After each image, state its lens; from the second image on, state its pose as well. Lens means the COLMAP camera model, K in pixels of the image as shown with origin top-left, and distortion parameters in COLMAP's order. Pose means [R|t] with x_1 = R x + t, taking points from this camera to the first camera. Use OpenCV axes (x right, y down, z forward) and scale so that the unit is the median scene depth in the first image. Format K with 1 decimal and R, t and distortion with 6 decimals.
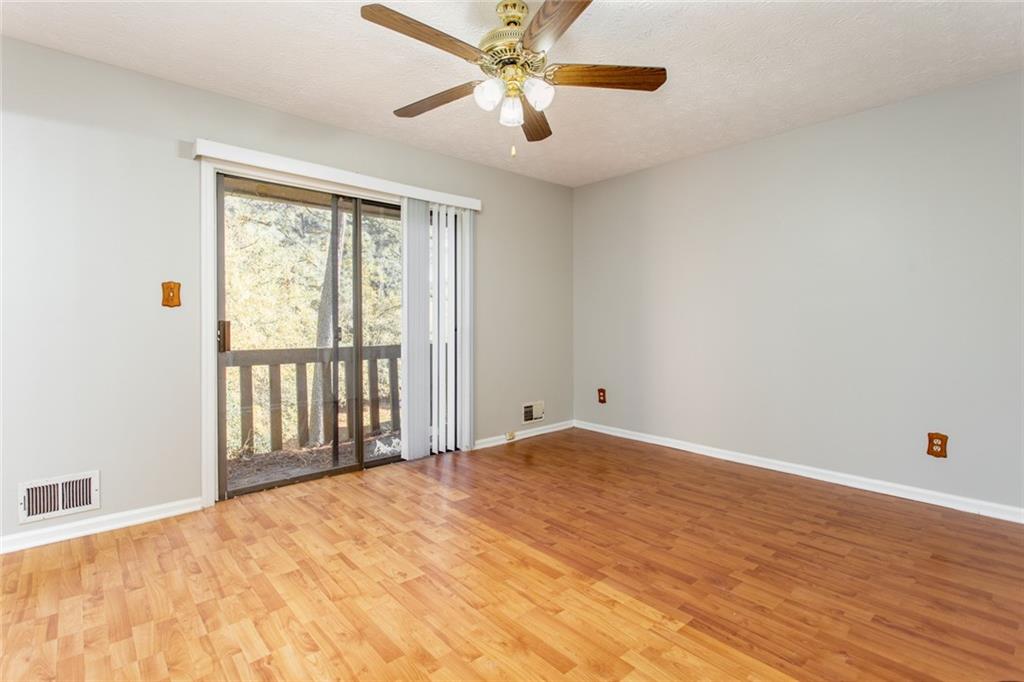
lens RADIAL K [[483.6, 0, 508.9], [0, 483.6, 323.5], [0, 0, 1]] dist [0.014686, 0.000340]
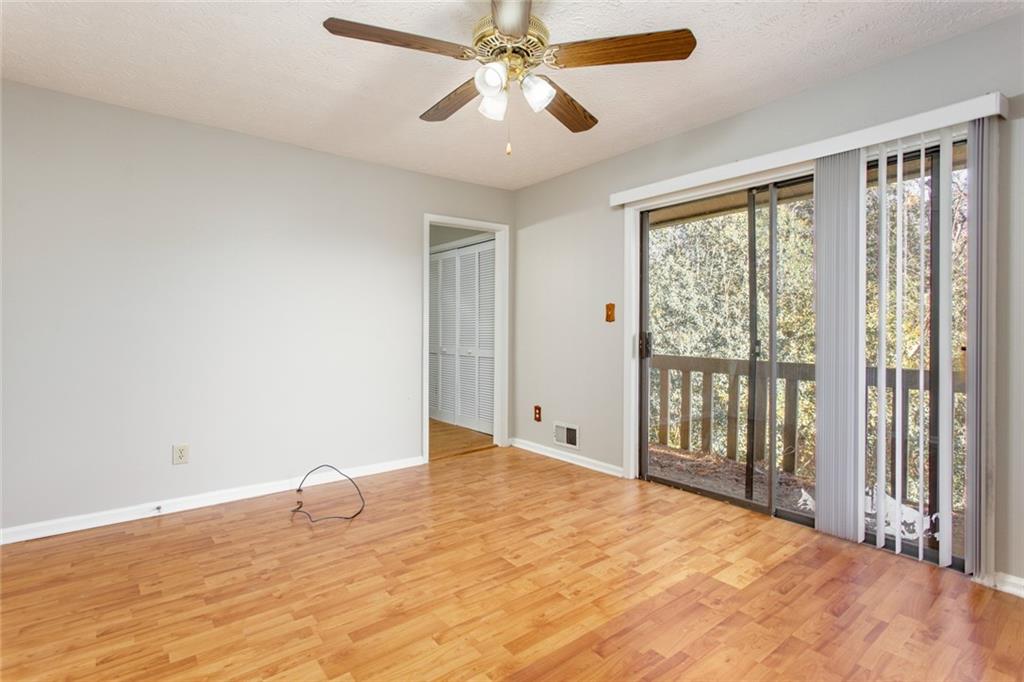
lens RADIAL K [[485.5, 0, 513.6], [0, 485.5, 331.4], [0, 0, 1]] dist [0.000501, 0.000745]
pose [[-0.034762, 0.002284, -0.999393, 0.686139], [-0.005847, 0.999980, 0.002489, -0.009232], [0.999379, 0.005930, -0.034748, 0.775476]]
